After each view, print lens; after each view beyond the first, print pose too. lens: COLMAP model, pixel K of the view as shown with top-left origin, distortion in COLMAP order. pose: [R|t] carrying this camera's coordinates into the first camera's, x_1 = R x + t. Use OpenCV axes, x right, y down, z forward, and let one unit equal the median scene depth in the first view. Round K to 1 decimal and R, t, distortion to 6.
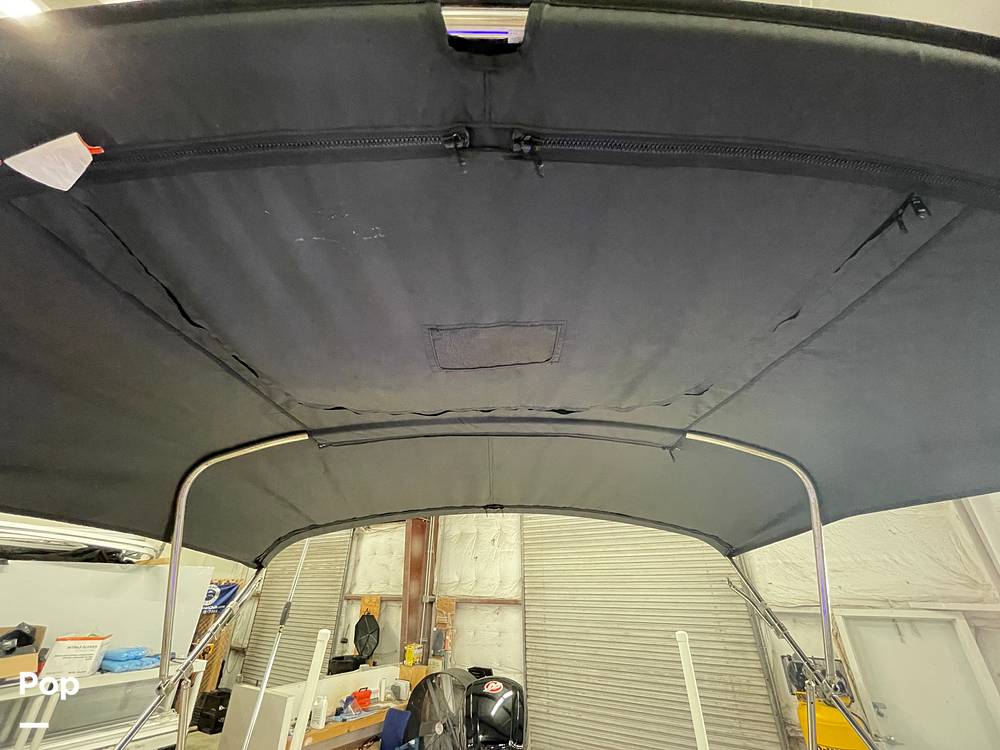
lens RADIAL K [[405.5, 0, 501.9], [0, 405.5, 370.2], [0, 0, 1]] dist [-0.007866, 0.000060]
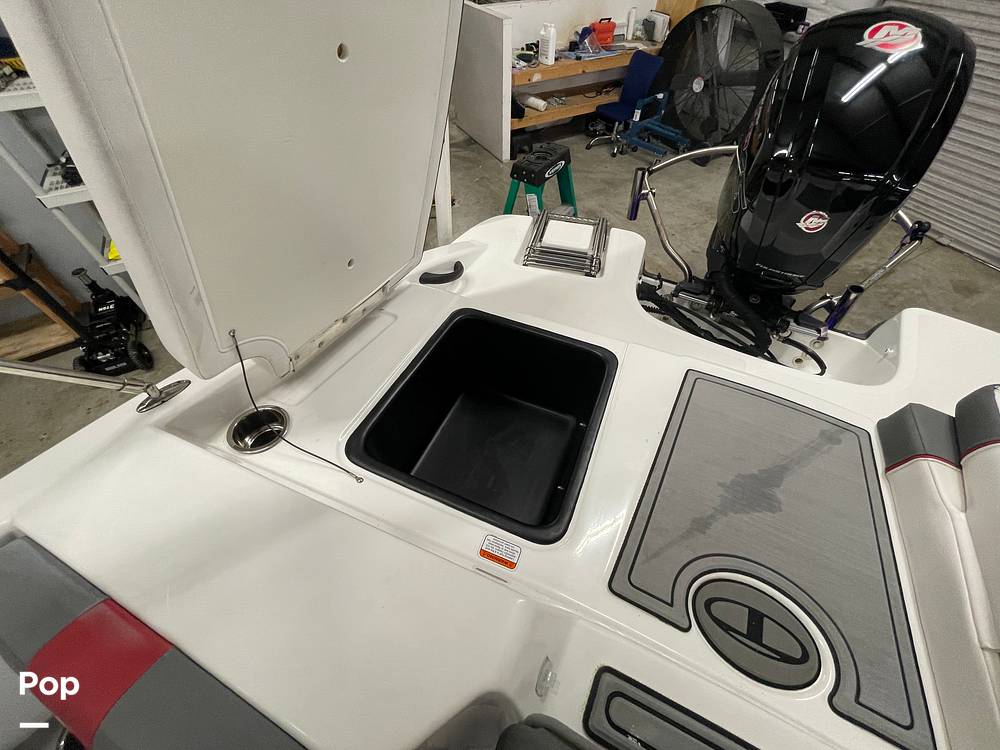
lens RADIAL K [[405.5, 0, 502.9], [0, 405.5, 375.7], [0, 0, 1]] dist [-0.007866, 0.000060]
pose [[0.881696, 0.366771, -0.296803, -0.050597], [0.223178, 0.230037, 0.947246, 0.200897], [0.415698, -0.901422, 0.120967, 0.246116]]
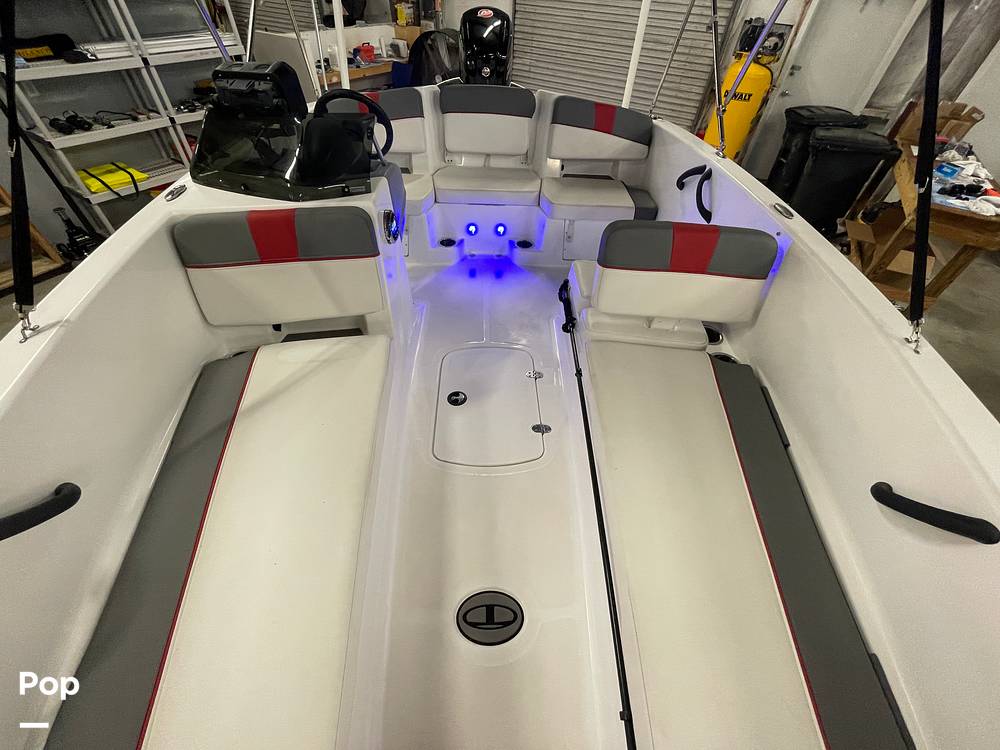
lens RADIAL K [[405.5, 0, 499.8], [0, 405.5, 376.4], [0, 0, 1]] dist [-0.007866, 0.000060]
pose [[0.999014, 0.019775, 0.039739, -0.002229], [-0.043641, 0.274091, 0.960713, -0.038172], [0.008106, -0.961500, 0.274684, -0.179988]]
